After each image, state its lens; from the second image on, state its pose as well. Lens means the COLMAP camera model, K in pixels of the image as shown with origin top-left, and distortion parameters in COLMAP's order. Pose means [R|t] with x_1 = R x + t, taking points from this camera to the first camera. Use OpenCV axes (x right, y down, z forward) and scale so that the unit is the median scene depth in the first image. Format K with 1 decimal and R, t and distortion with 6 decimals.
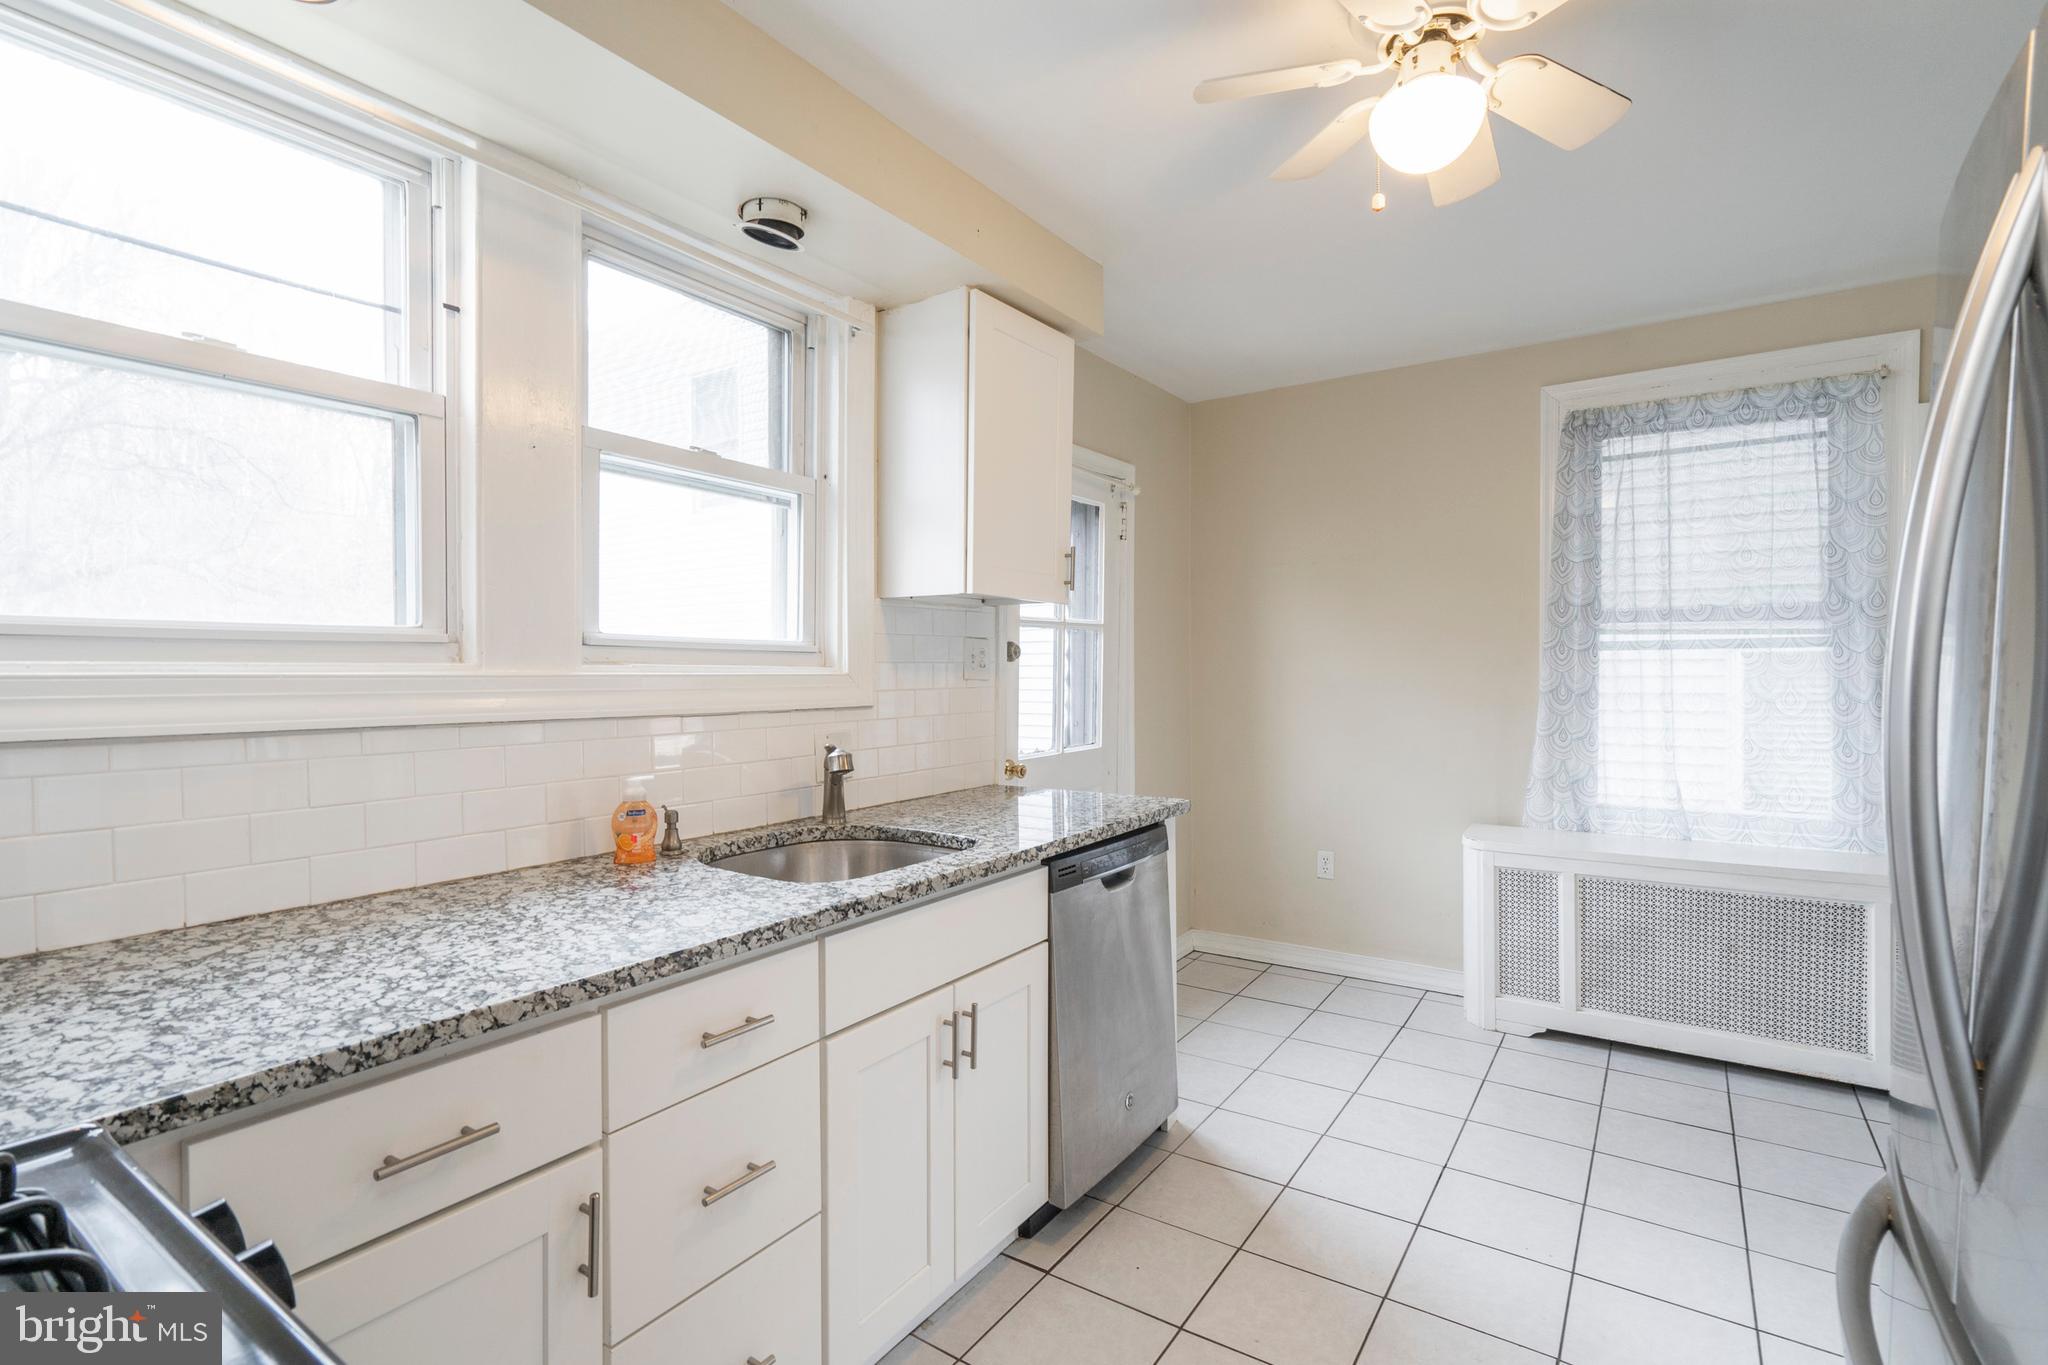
lens RADIAL K [[934.9, 0, 1036.0], [0, 934.9, 699.9], [0, 0, 1]] dist [-0.005646, 0.001384]
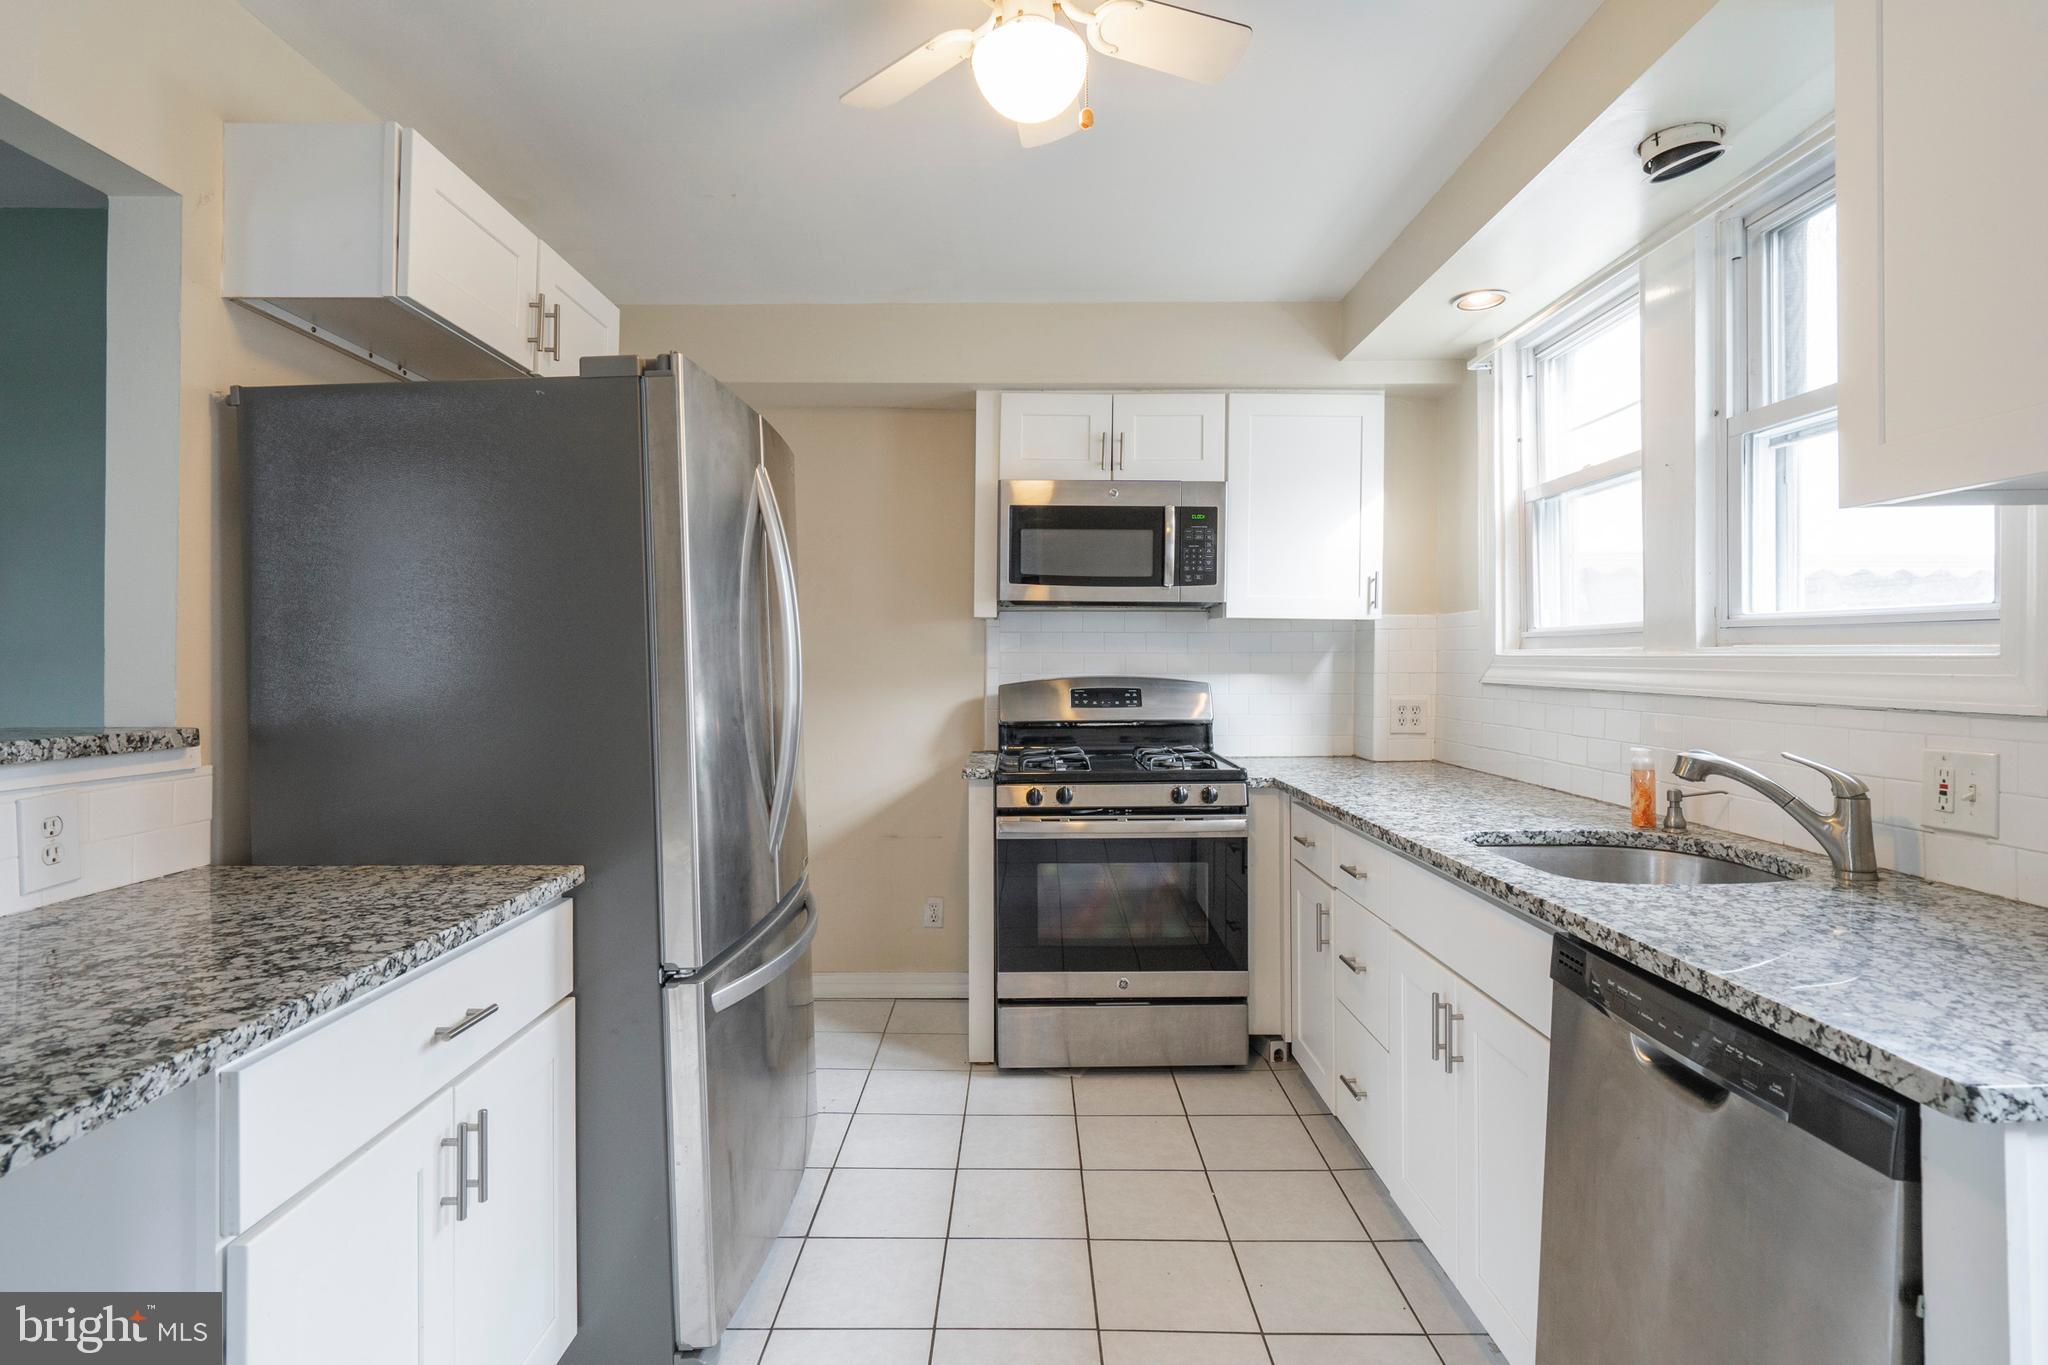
lens RADIAL K [[1043.9, 0, 973.3], [0, 1043.9, 674.5], [0, 0, 1]] dist [-0.005469, 0.002934]
pose [[-0.842855, 0.014518, -0.537944, 0.853807], [-0.009139, 0.999106, 0.041283, -0.046678], [0.538062, 0.039712, -0.841969, 1.528334]]
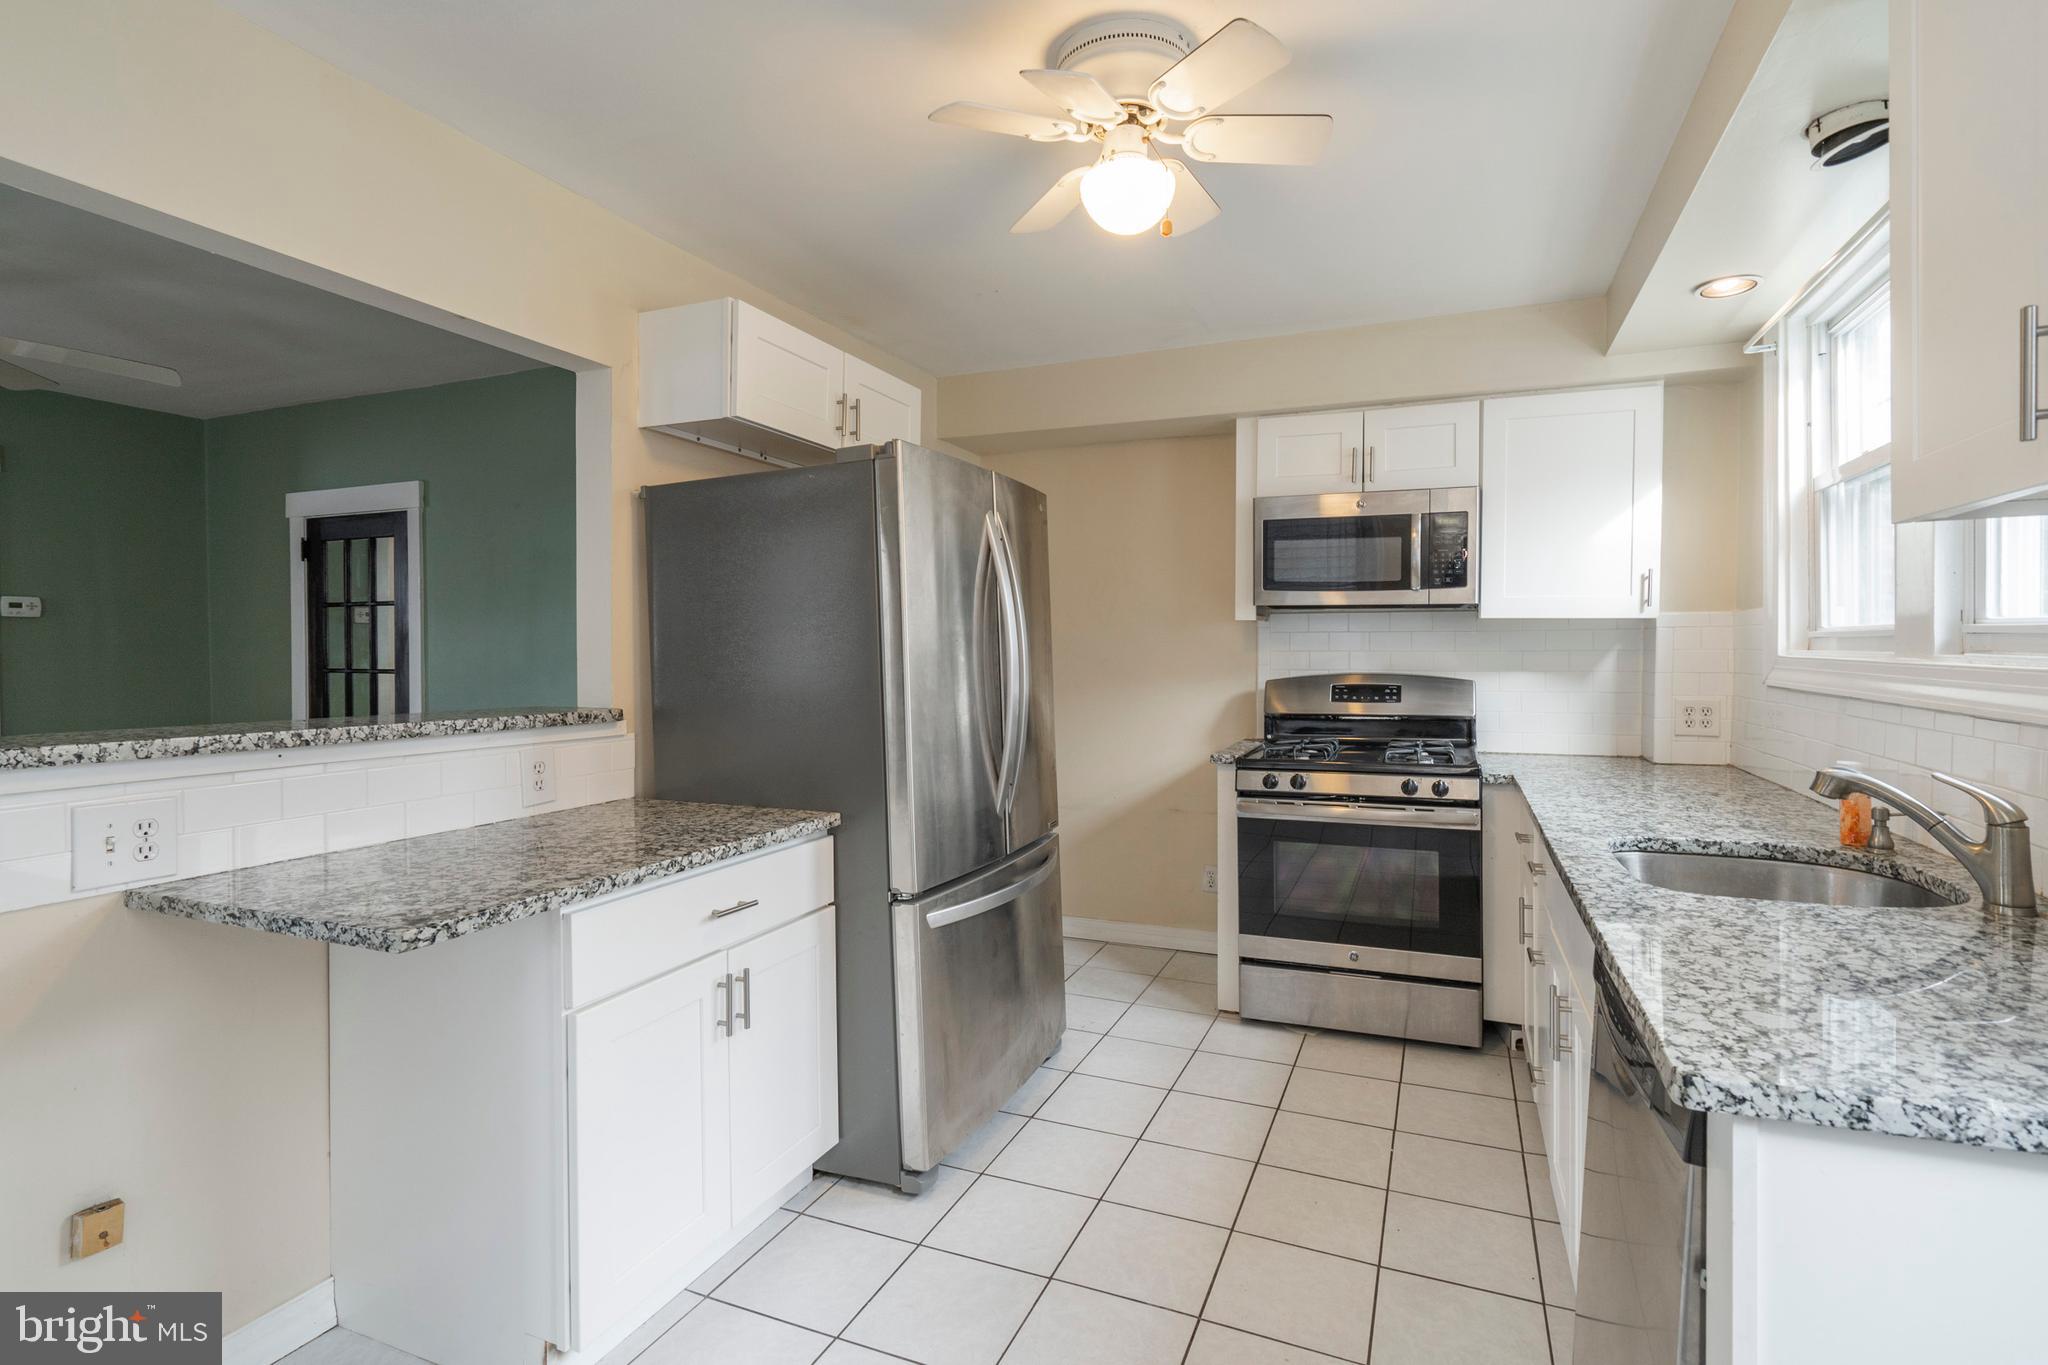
lens RADIAL K [[934.9, 0, 976.0], [0, 934.9, 684.9], [0, 0, 1]] dist [-0.005646, 0.001384]
pose [[-0.983939, 0.016434, -0.177747, 0.673520], [0.004673, 0.997783, 0.066386, -0.073700], [0.178444, 0.064489, -0.981835, 1.749347]]
